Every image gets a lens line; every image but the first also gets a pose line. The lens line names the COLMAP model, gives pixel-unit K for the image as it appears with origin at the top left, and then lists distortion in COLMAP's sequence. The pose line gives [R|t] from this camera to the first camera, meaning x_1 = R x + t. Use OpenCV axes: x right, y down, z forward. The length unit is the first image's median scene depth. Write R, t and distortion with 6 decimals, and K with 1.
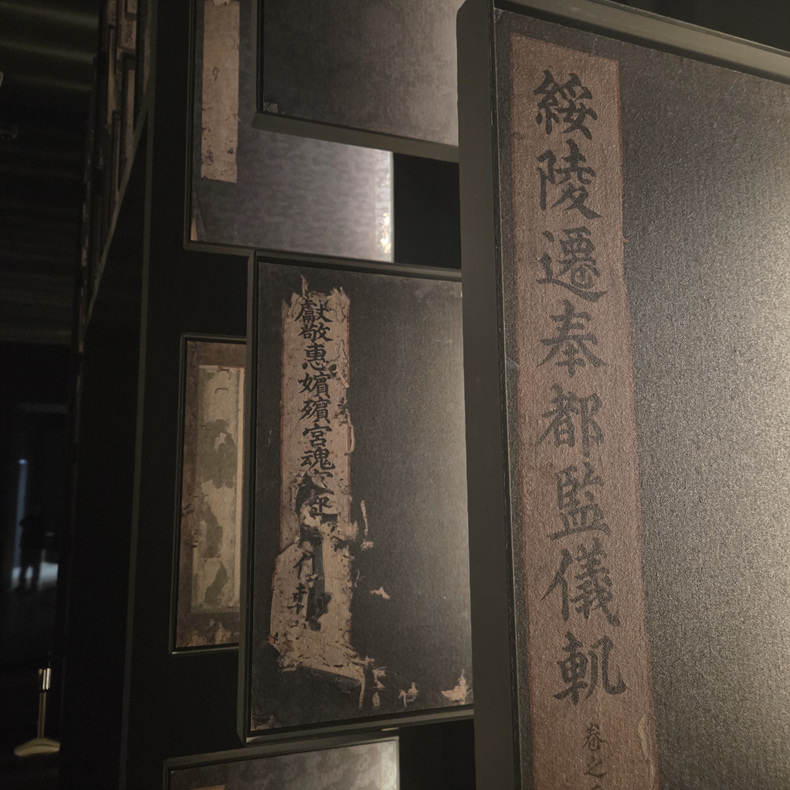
lens RADIAL K [[701.8, 0, 395.0], [0, 701.8, 395.6], [0, 0, 1]] dist [0.069572, 0.001575]
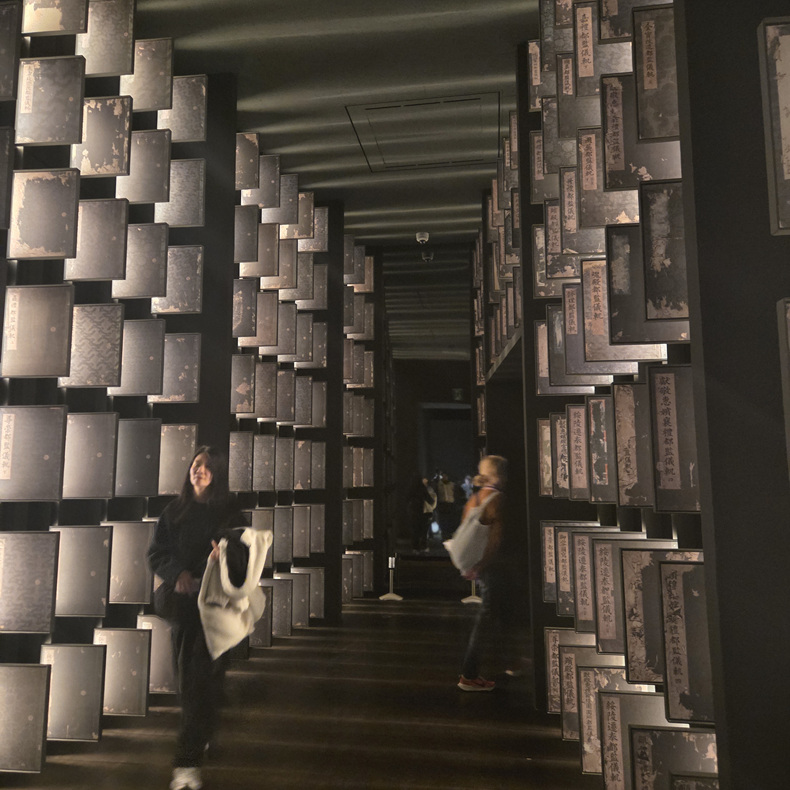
lens RADIAL K [[701.8, 0, 394.4], [0, 701.8, 393.8], [0, 0, 1]] dist [0.069572, 0.001575]
pose [[0.884020, -0.048393, -0.464938, 0.858847], [0.062071, 0.997971, 0.014147, -0.338357], [0.463310, -0.041366, 0.885230, -2.944300]]
